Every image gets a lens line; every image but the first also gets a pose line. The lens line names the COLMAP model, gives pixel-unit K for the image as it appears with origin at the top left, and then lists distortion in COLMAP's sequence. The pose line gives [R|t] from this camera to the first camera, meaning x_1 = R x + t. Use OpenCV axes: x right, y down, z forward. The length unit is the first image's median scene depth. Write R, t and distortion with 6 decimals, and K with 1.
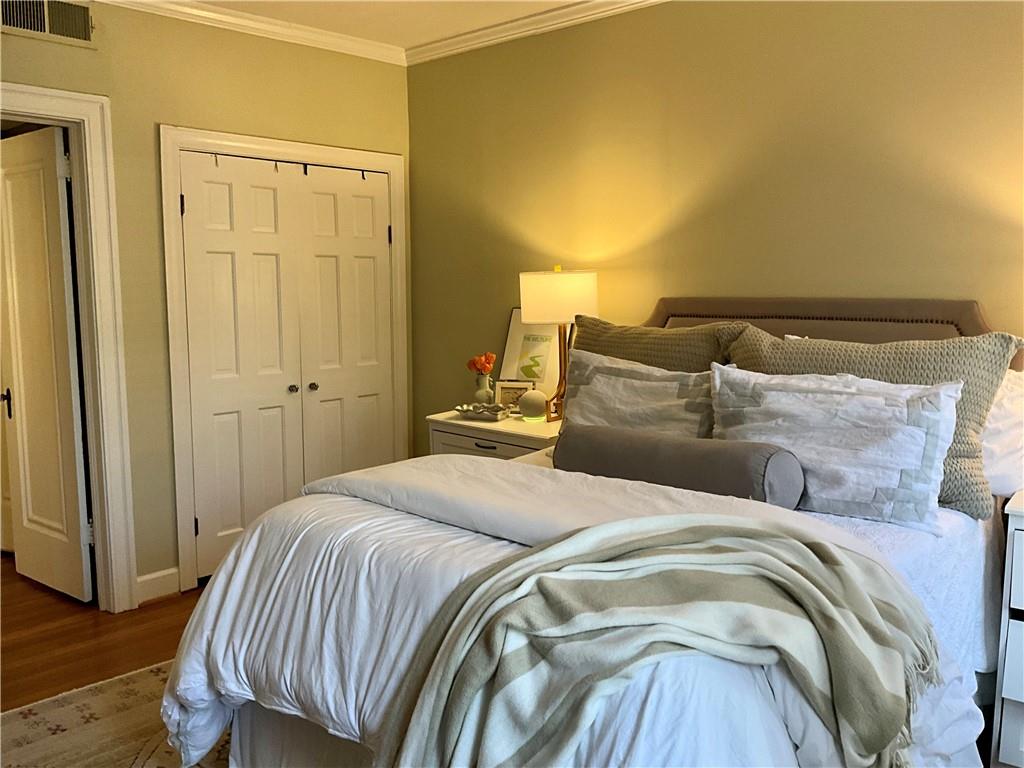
lens RADIAL K [[836.4, 0, 505.0], [0, 836.4, 381.6], [0, 0, 1]] dist [0.056535, -0.146272]
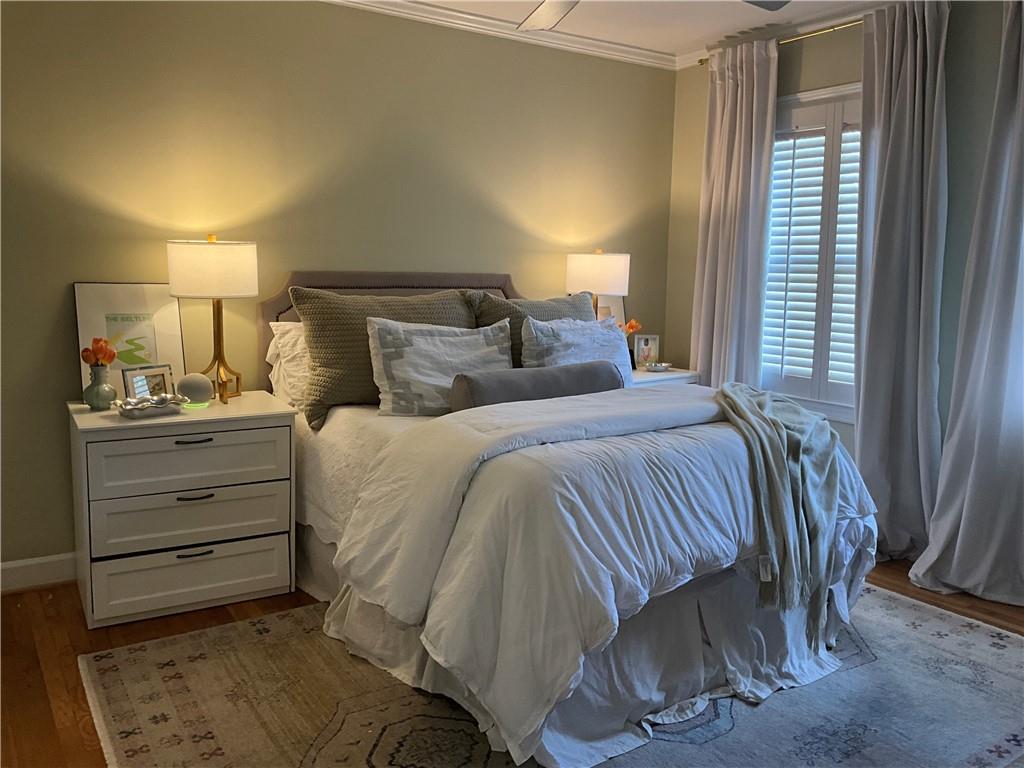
lens RADIAL K [[836.4, 0, 505.0], [0, 836.4, 381.6], [0, 0, 1]] dist [0.056535, -0.146272]
pose [[0.225791, -0.123975, 0.966255, -1.061272], [0.096920, 0.989807, 0.104349, -0.059305], [-0.969343, 0.070089, 0.235505, 0.647964]]
